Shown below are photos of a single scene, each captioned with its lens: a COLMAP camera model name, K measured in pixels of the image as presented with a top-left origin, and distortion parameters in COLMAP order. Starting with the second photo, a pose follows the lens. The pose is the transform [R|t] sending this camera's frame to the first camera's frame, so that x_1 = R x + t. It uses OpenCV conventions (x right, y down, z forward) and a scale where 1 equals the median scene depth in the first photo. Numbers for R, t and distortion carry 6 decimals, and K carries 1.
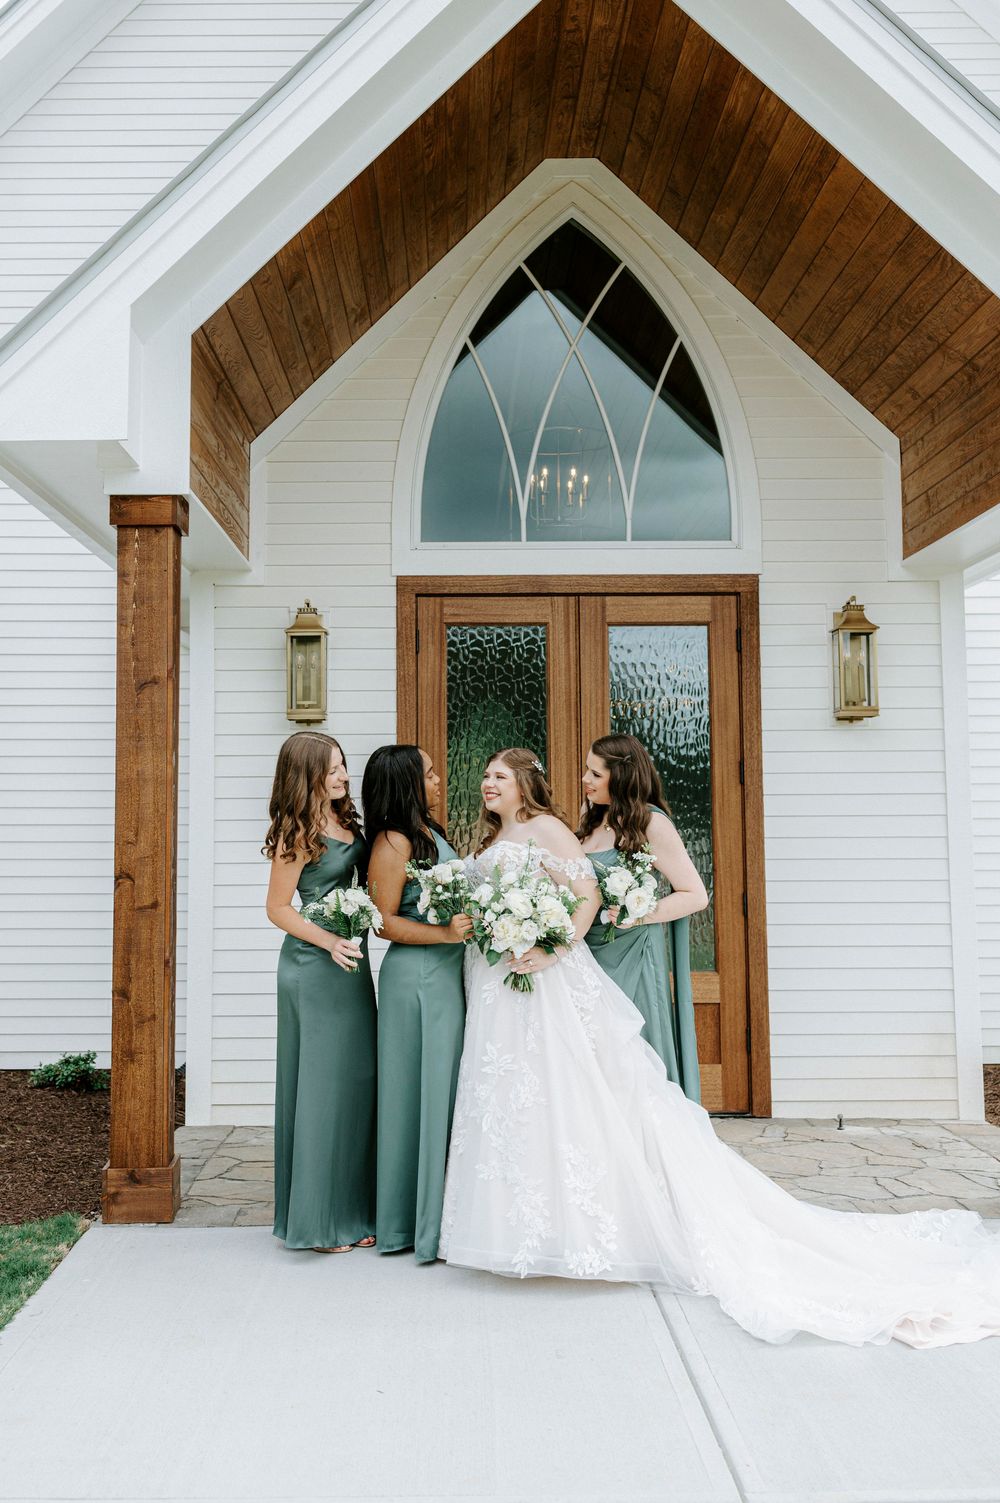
lens RADIAL K [[1564.4, 0, 443.6], [0, 1564.4, 680.0], [0, 0, 1]] dist [0.003916, 0.005208]
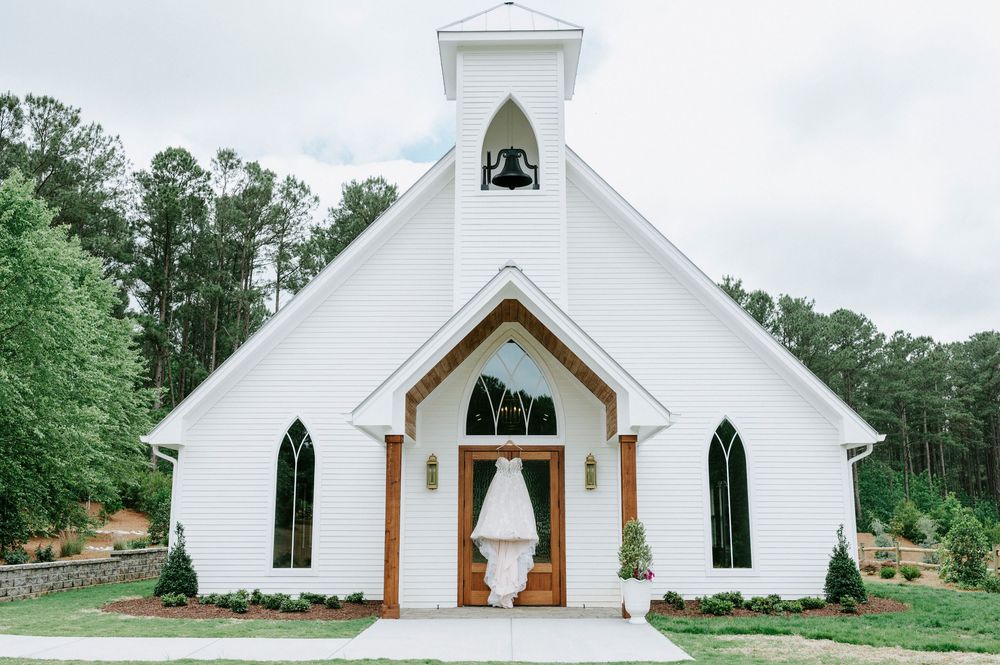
lens RADIAL K [[975.3, 0, 500.0], [0, 975.3, 332.5], [0, 0, 1]] dist [0.008069, 0.001012]
pose [[0.999974, 0.003424, -0.006286, 0.074295], [-0.004040, 0.994891, -0.100876, -0.099458], [0.005908, 0.100899, 0.994879, -1.167052]]
